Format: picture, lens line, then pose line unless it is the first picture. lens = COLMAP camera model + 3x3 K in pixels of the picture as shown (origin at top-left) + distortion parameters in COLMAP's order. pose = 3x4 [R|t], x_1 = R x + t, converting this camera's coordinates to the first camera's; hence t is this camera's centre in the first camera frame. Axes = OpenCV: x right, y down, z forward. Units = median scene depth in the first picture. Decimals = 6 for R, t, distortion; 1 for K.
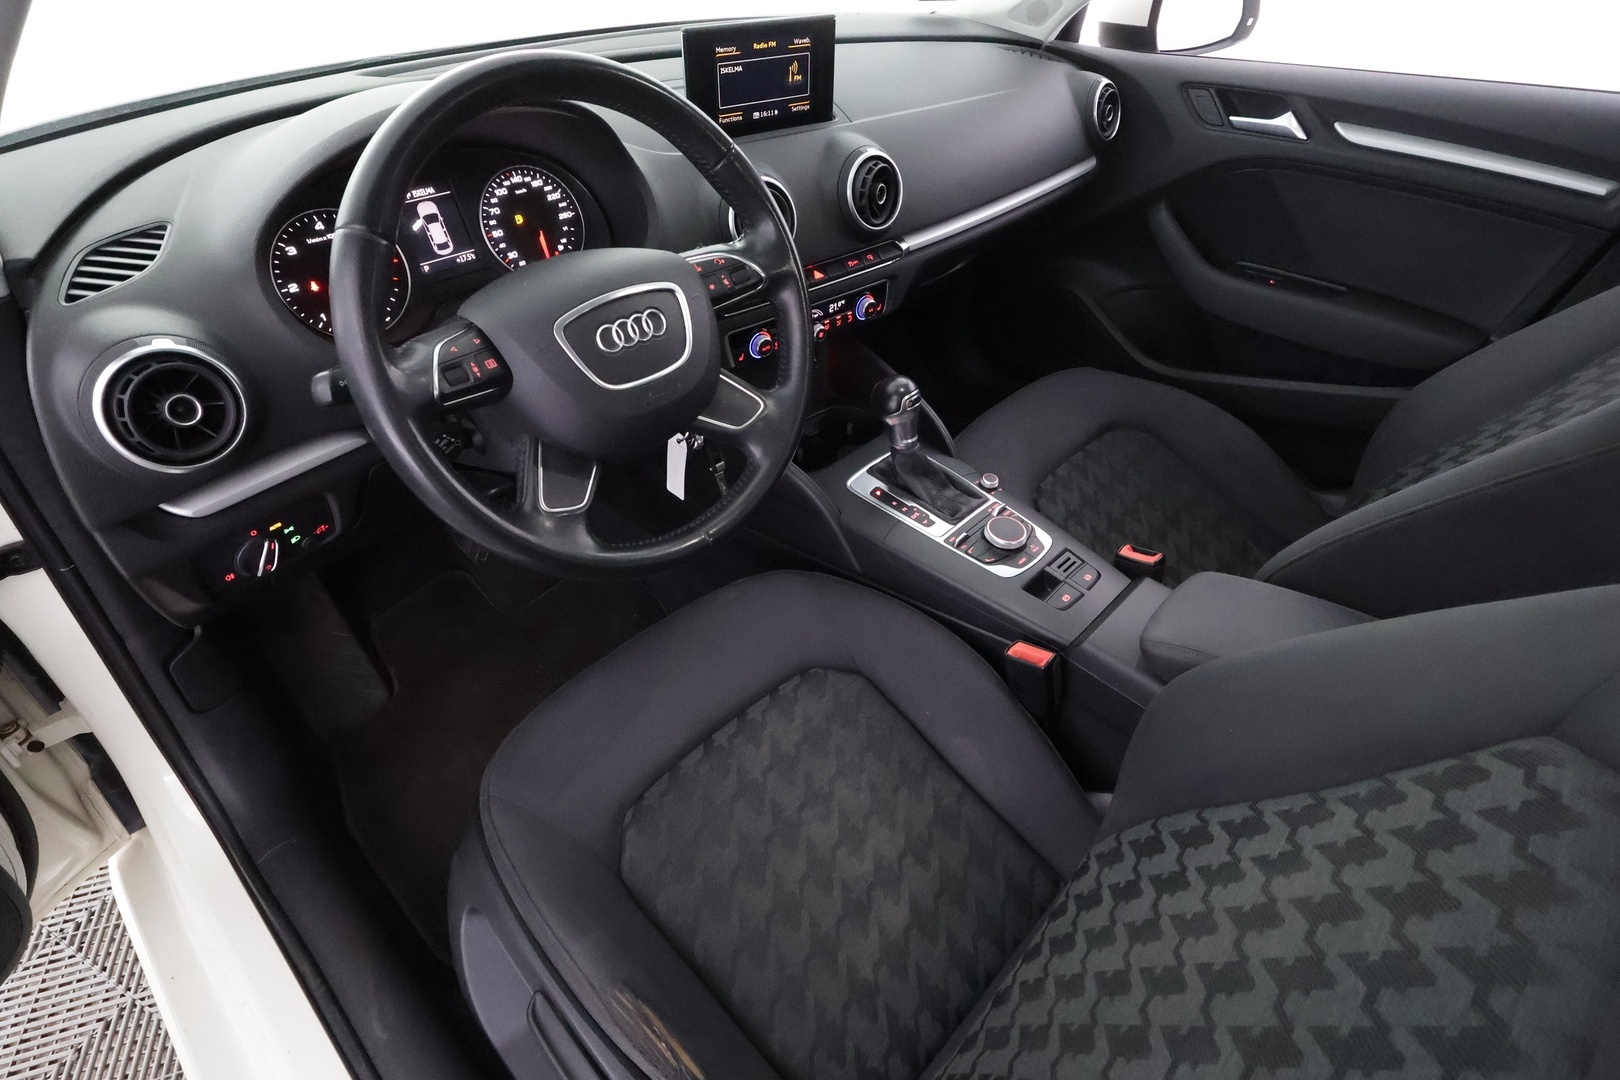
lens RADIAL K [[818.6, 0, 810.4], [0, 818.6, 542.2], [0, 0, 1]] dist [-0.007636, -0.000681]
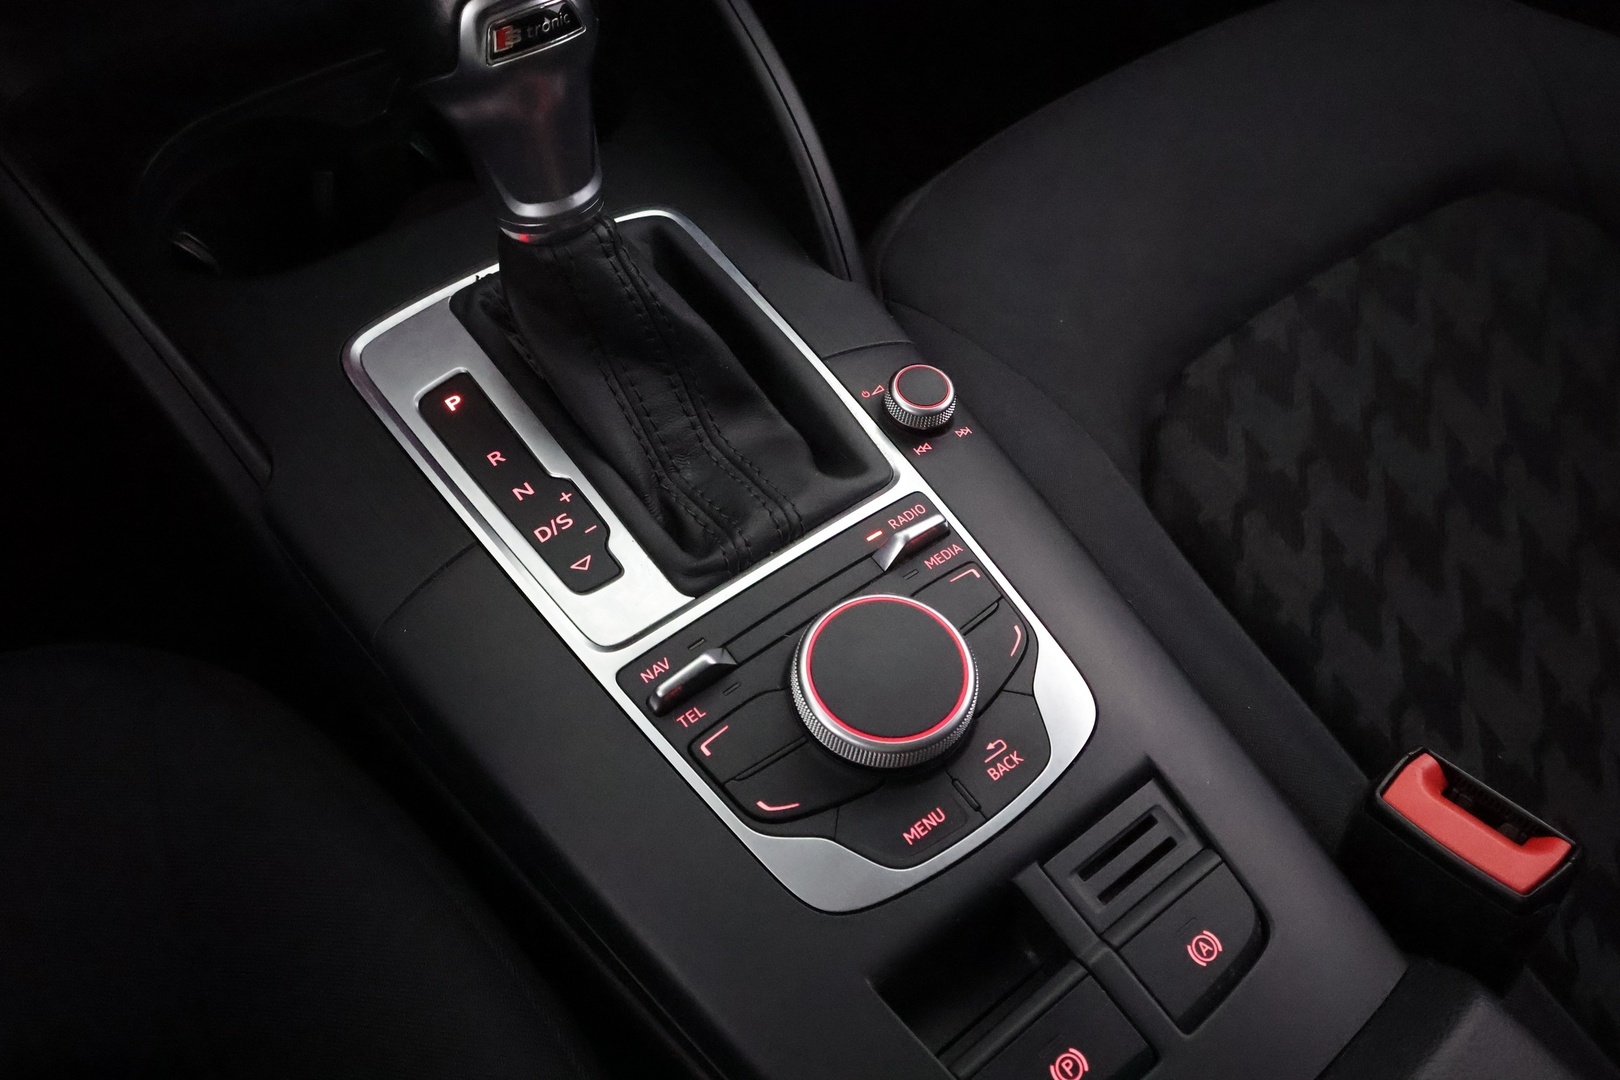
lens RADIAL K [[1271.8, 0, 801.8], [0, 1271.8, 542.3], [0, 0, 1]] dist [-0.005809, 0.001071]
pose [[0.988737, 0.128207, -0.077210, 0.244314], [-0.108359, 0.969105, 0.221572, -0.126786], [0.103231, -0.210710, 0.972083, 0.679093]]
